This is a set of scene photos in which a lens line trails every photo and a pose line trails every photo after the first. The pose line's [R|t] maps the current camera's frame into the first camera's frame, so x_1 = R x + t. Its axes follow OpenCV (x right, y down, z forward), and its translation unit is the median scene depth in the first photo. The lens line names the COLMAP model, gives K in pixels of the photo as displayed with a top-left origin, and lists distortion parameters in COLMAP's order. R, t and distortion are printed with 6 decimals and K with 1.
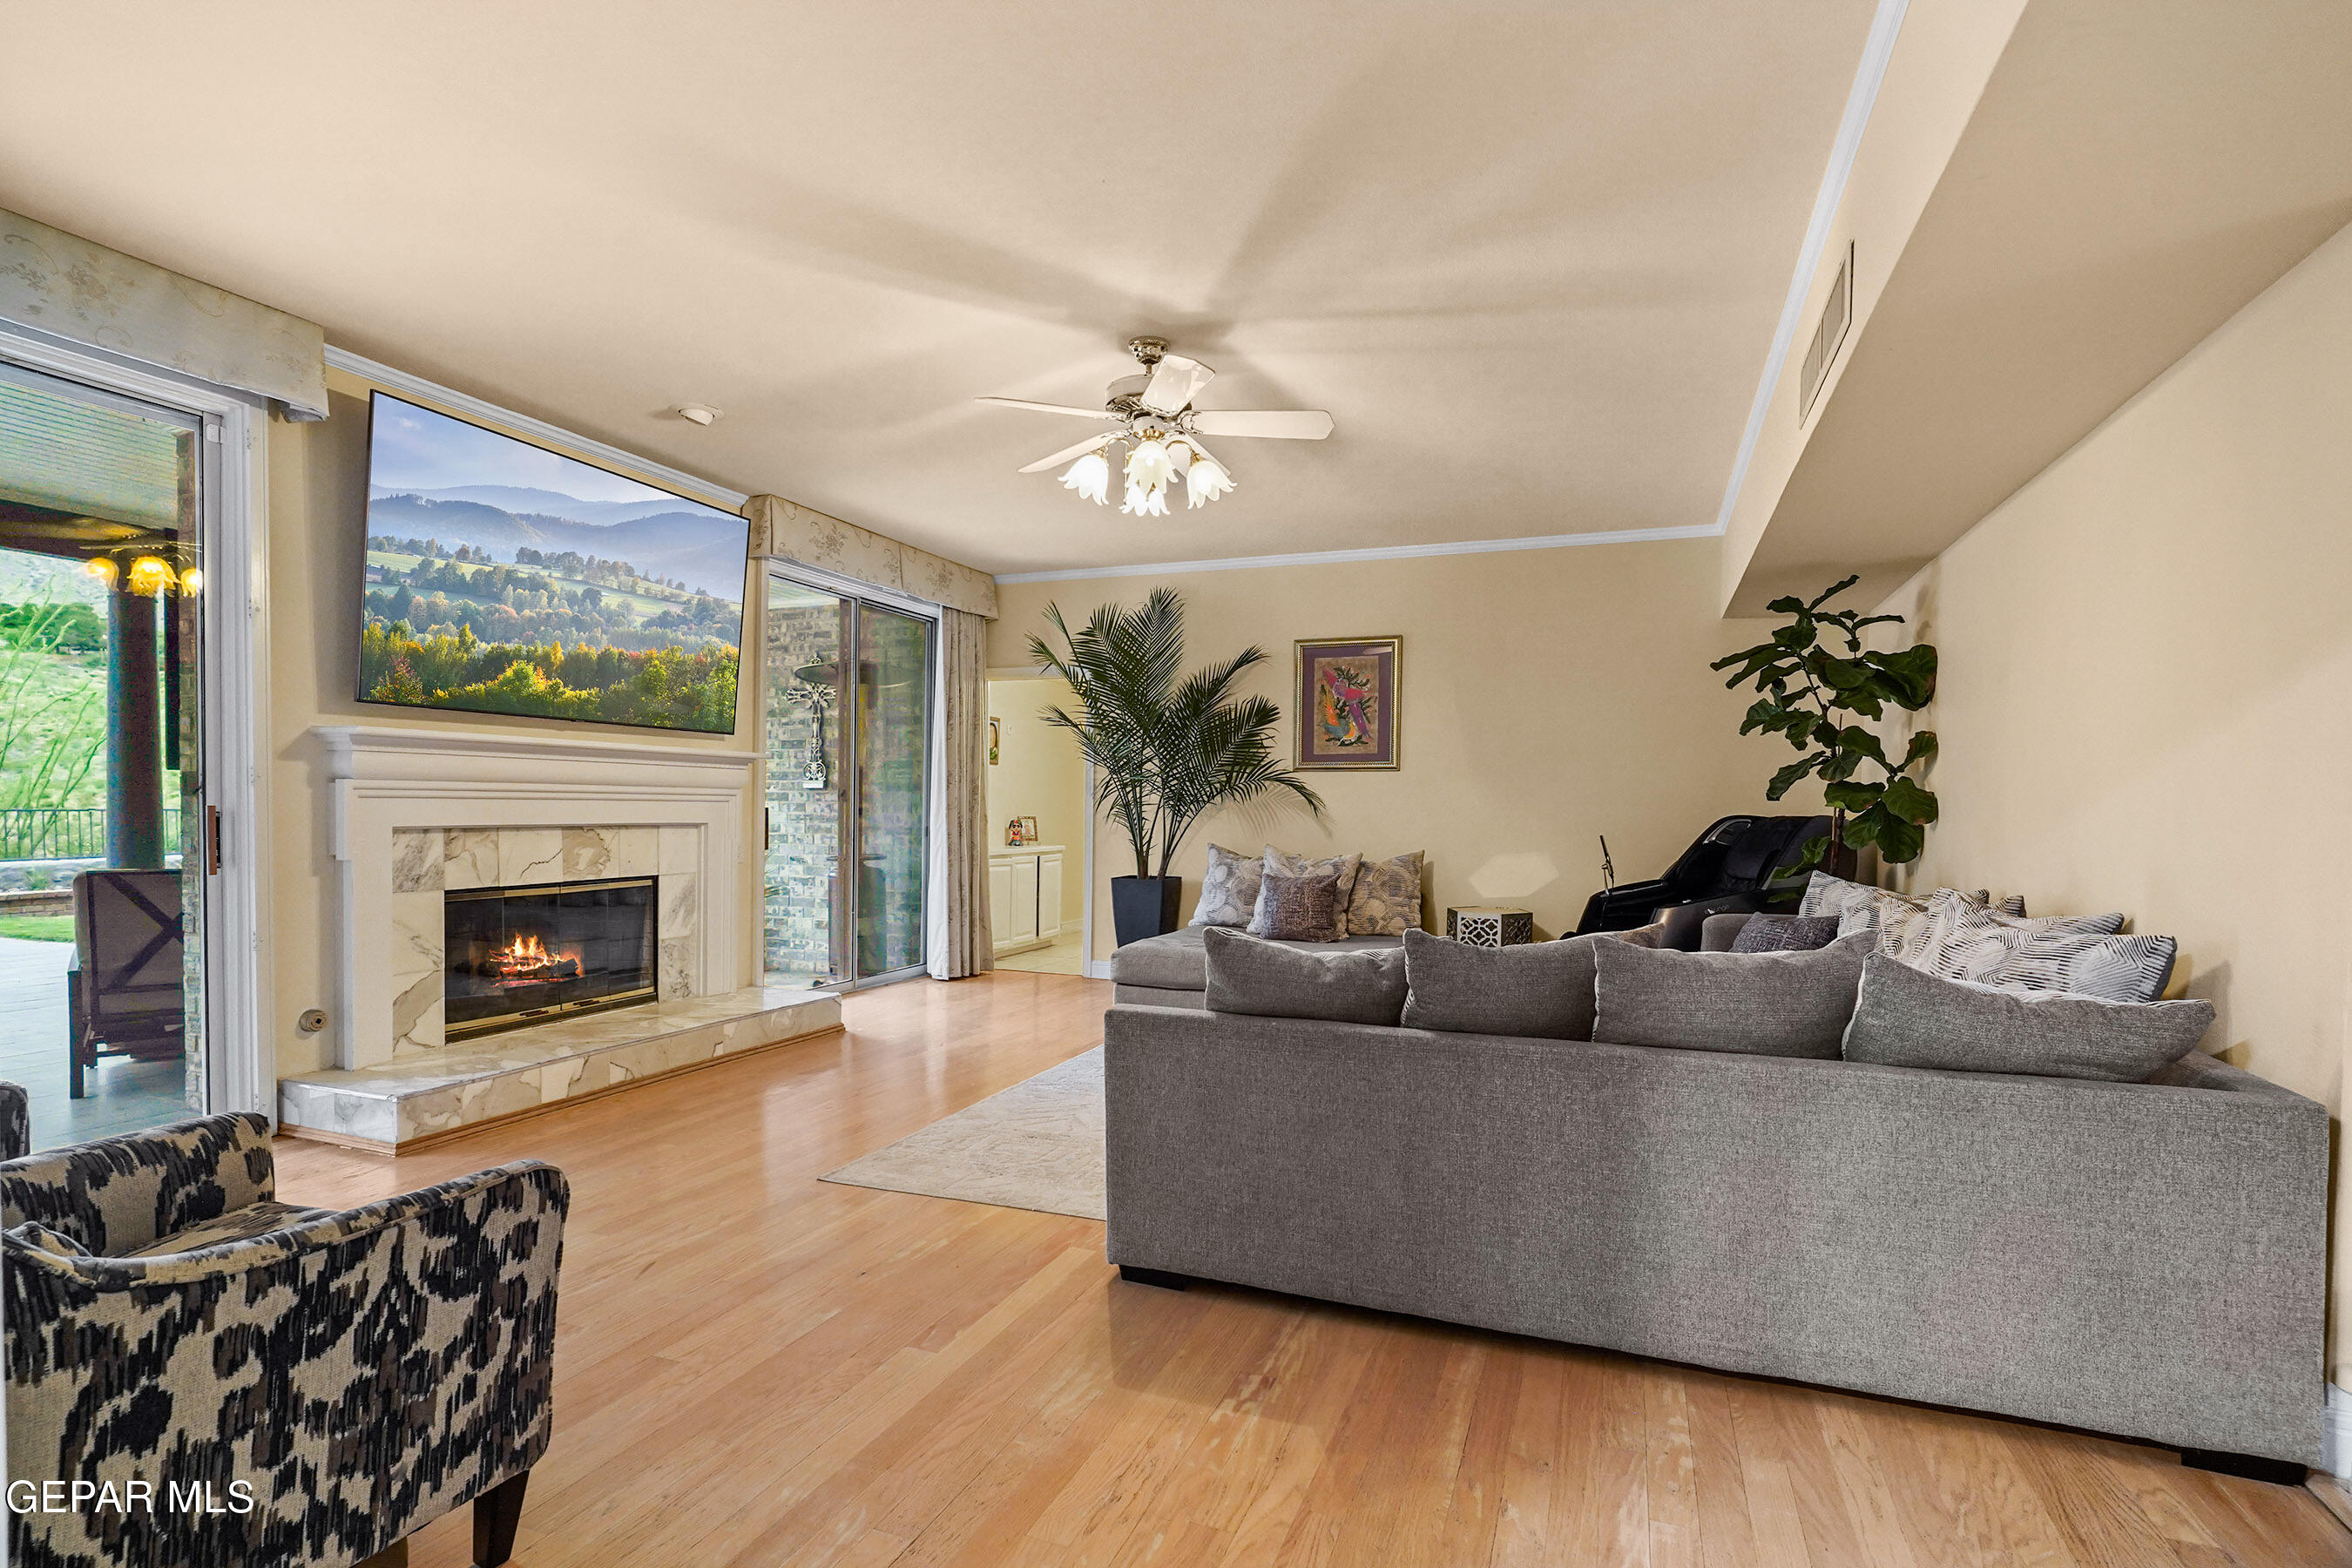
lens RADIAL K [[1137.0, 0, 1142.1], [0, 1137.0, 836.6], [0, 0, 1]] dist [-0.010087, 0.004386]
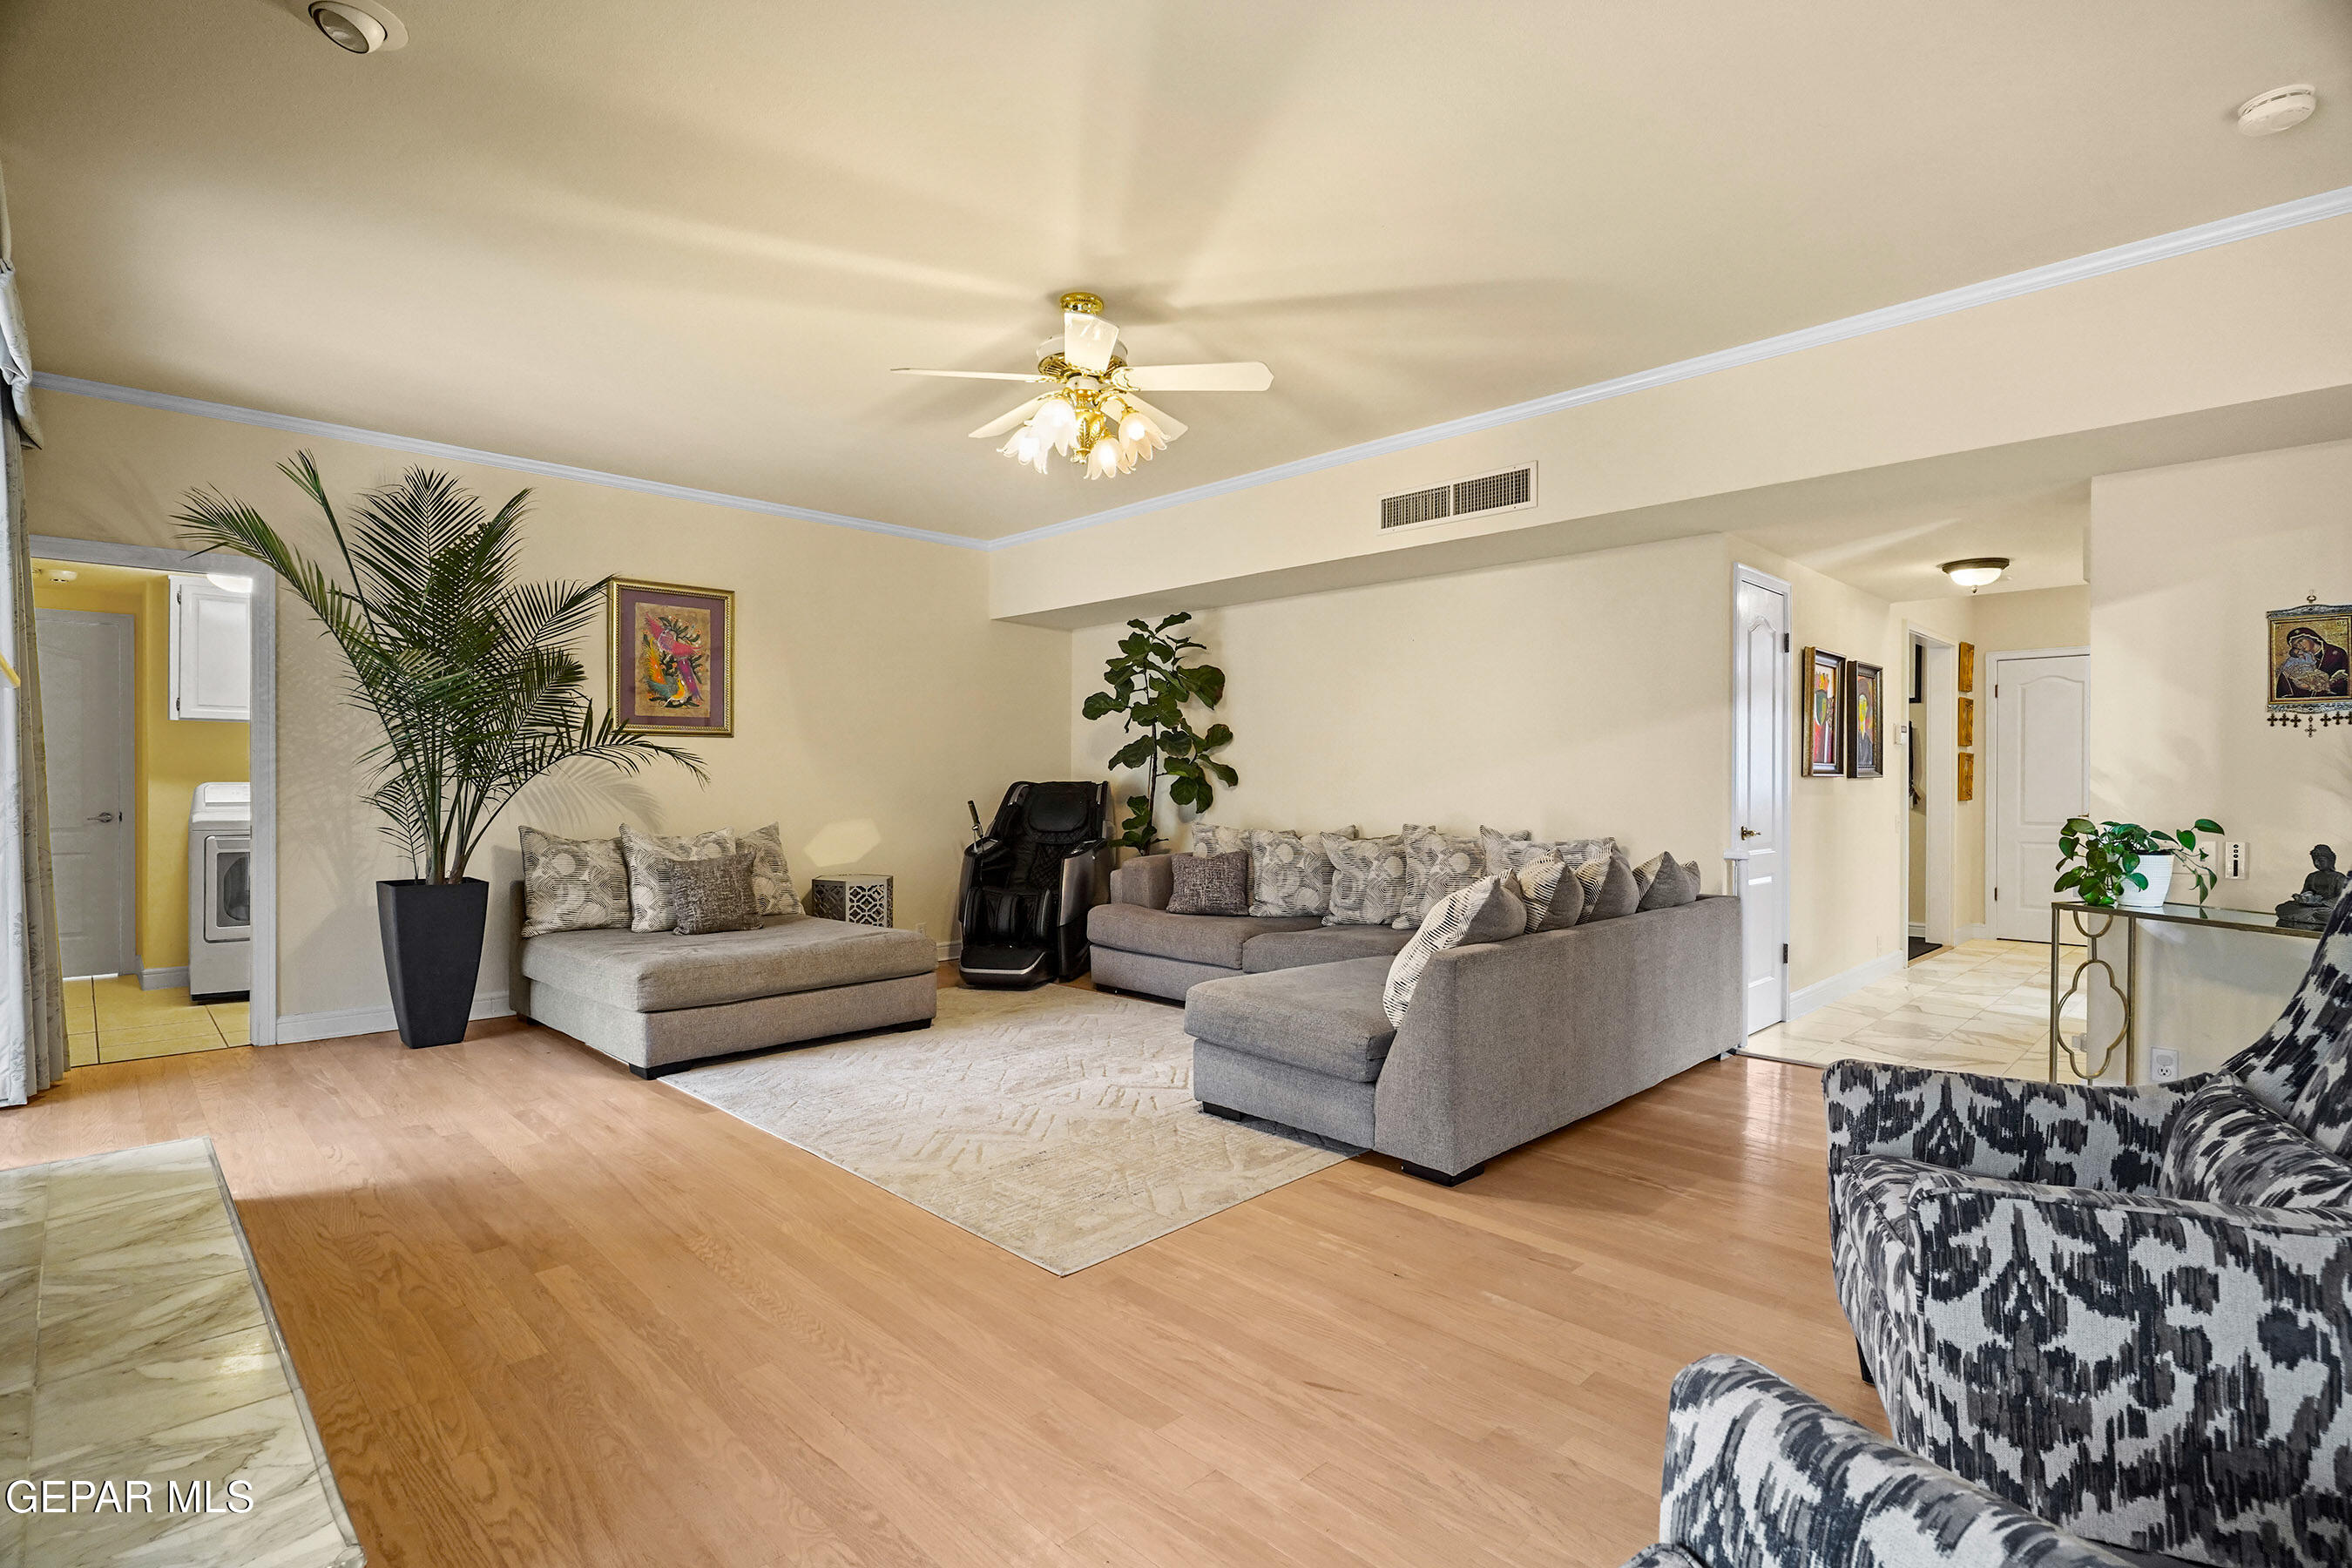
lens RADIAL K [[1137.0, 0, 1160.7], [0, 1137.0, 783.0], [0, 0, 1]] dist [-0.010087, 0.004386]
pose [[0.411816, -0.016828, 0.911112, -0.646752], [0.028245, 0.999585, 0.005696, -0.022574], [-0.910829, 0.023388, 0.412120, 0.420359]]
